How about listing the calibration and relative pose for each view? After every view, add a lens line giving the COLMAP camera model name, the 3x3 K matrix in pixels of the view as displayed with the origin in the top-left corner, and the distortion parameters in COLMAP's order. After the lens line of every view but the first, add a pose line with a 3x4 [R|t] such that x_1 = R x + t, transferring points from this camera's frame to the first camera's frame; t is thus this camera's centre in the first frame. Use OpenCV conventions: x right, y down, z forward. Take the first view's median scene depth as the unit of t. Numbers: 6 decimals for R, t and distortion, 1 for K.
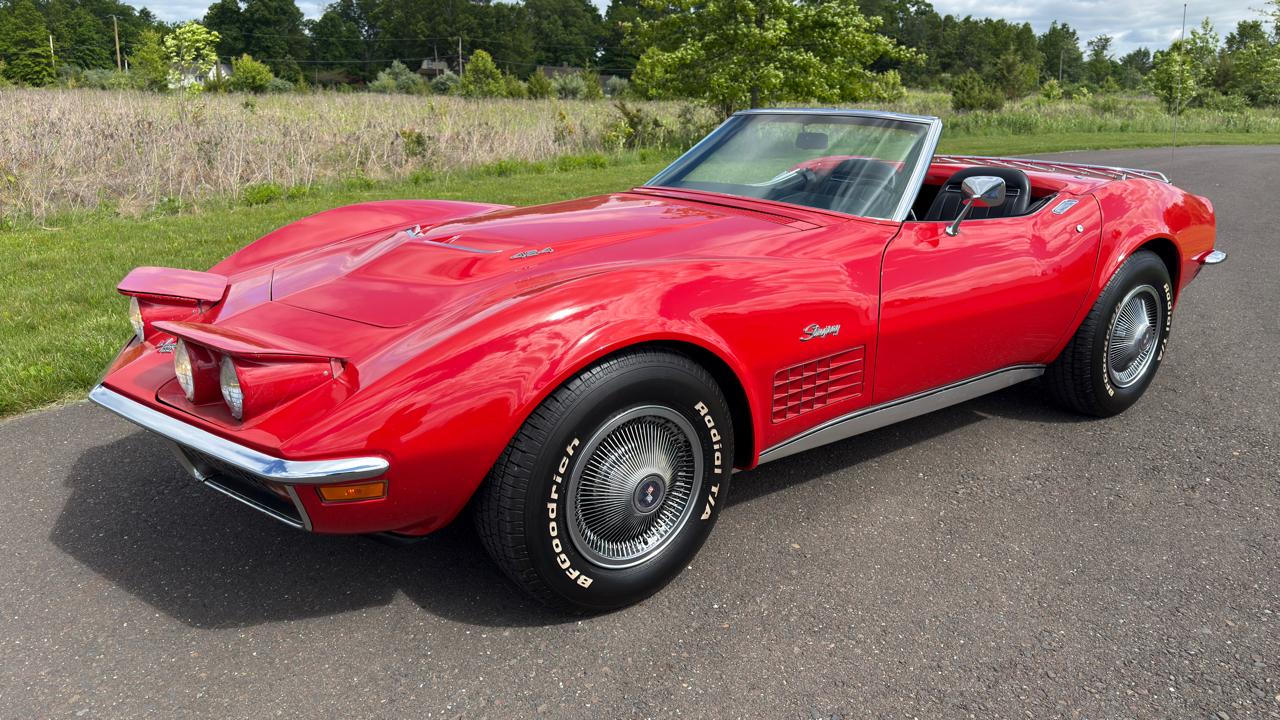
lens RADIAL K [[896.4, 0, 641.7], [0, 896.4, 362.5], [0, 0, 1]] dist [0.030547, -0.040894]
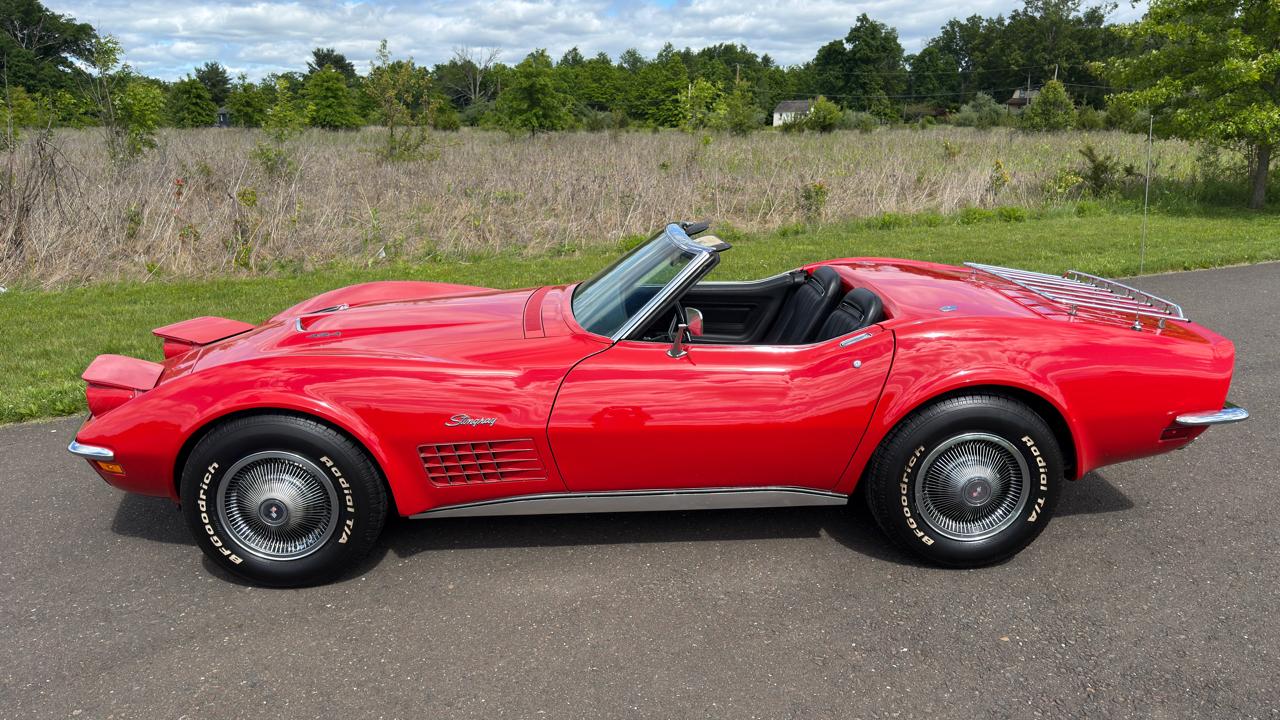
lens RADIAL K [[896.4, 0, 660.4], [0, 896.4, 369.4], [0, 0, 1]] dist [0.030547, -0.040894]
pose [[0.822645, 0.129203, -0.553680, 0.313145], [-0.141860, 0.989681, 0.020174, -0.048168], [0.550573, 0.061948, 0.832485, 0.027384]]
